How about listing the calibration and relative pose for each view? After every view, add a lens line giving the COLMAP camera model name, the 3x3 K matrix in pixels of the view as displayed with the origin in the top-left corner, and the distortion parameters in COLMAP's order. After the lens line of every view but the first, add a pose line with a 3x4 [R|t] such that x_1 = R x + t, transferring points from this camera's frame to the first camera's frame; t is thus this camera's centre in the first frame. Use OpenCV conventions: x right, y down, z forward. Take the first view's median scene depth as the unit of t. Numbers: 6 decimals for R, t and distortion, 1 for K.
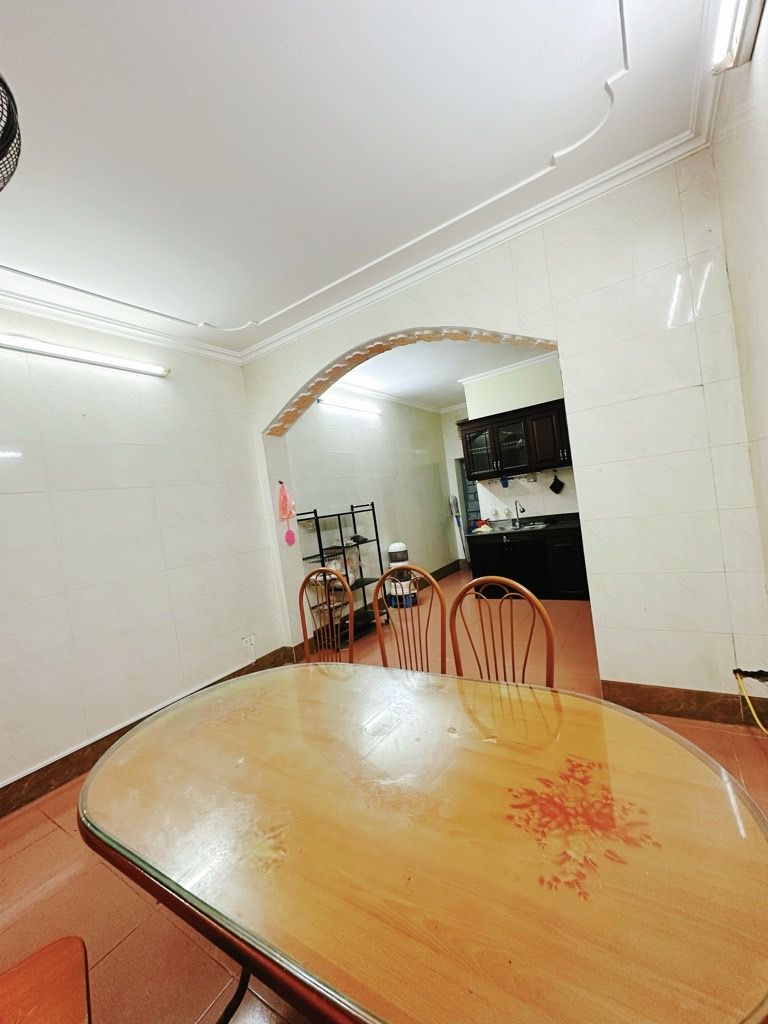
lens RADIAL K [[406.8, 0, 384.0], [0, 406.8, 512.0], [0, 0, 1]] dist [-0.000898, 0.000110]
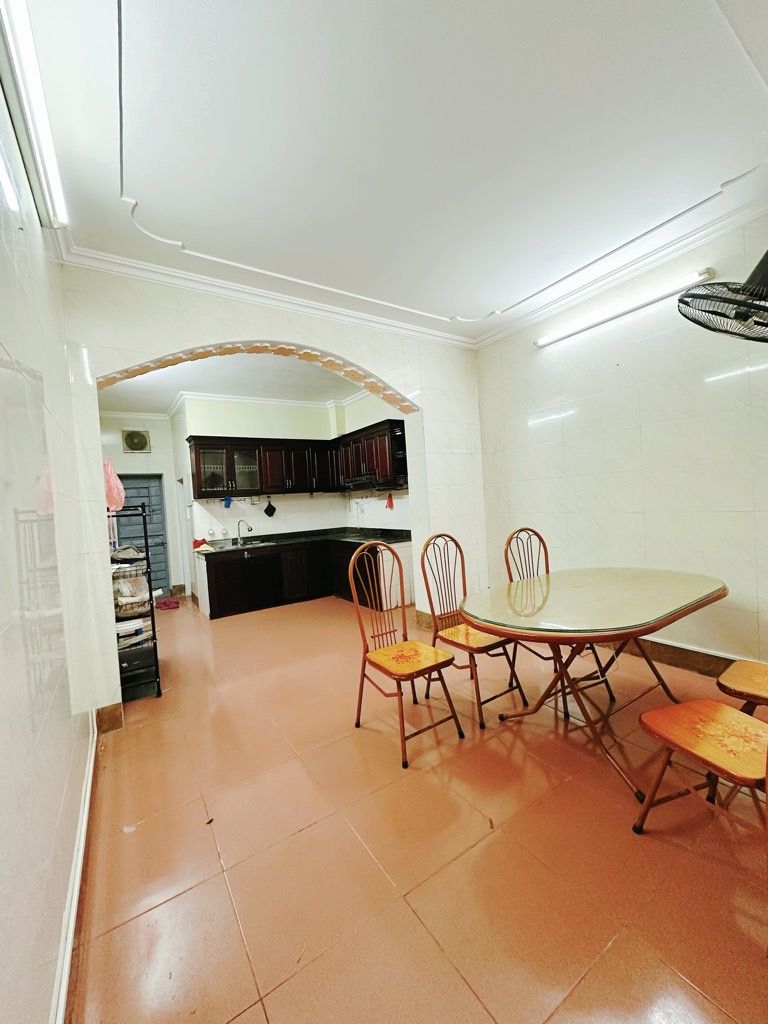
lens RADIAL K [[406.8, 0, 384.0], [0, 406.8, 512.0], [0, 0, 1]] dist [-0.000898, 0.000110]
pose [[0.404939, 0.089142, 0.909988, -0.503325], [0.027386, 0.993607, -0.109519, 0.078139], [-0.913933, 0.069269, 0.399909, 0.233115]]
